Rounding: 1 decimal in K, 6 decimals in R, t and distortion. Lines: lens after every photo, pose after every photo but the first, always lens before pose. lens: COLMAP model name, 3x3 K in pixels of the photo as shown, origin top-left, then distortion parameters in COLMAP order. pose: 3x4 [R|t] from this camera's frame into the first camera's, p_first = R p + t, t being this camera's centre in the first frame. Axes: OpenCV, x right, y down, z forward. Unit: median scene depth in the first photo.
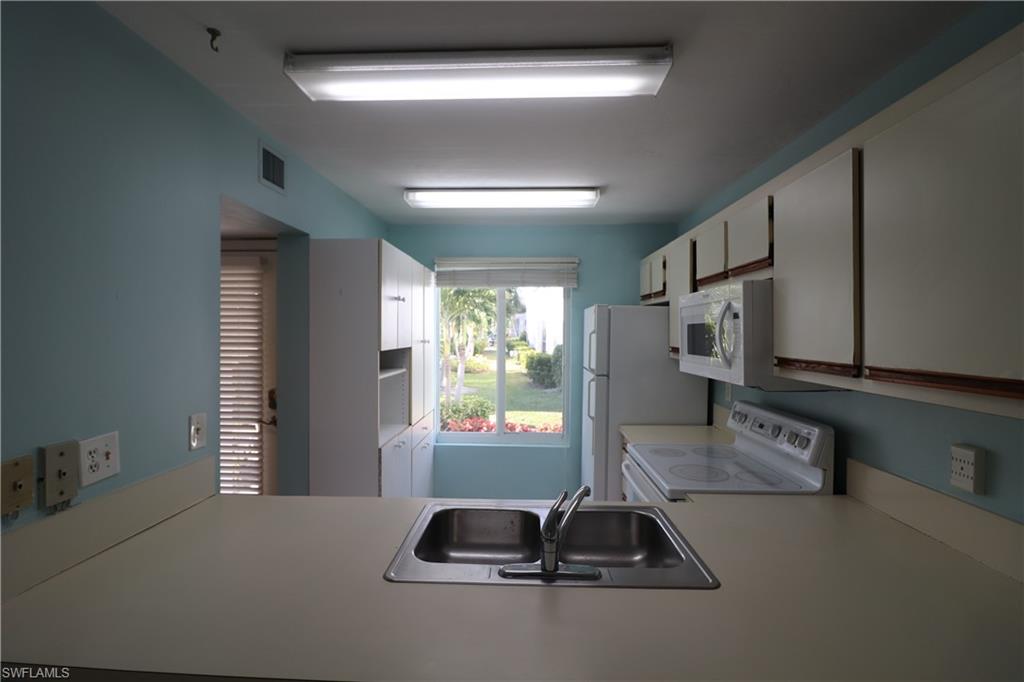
lens RADIAL K [[473.7, 0, 510.8], [0, 473.7, 335.6], [0, 0, 1]] dist [-0.005851, -0.011653]
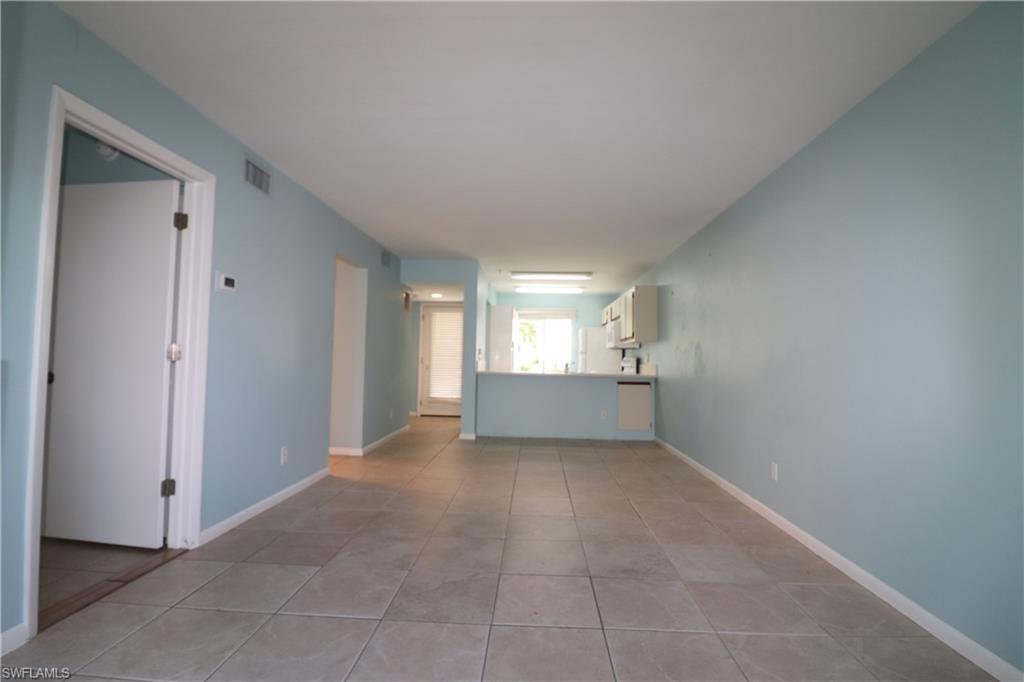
lens RADIAL K [[473.7, 0, 510.8], [0, 473.7, 335.6], [0, 0, 1]] dist [-0.005851, -0.011653]
pose [[0.999732, 0.011933, -0.019816, -0.225707], [-0.012992, 0.998445, -0.054216, 0.171640], [0.019138, 0.054459, 0.998333, -2.205459]]
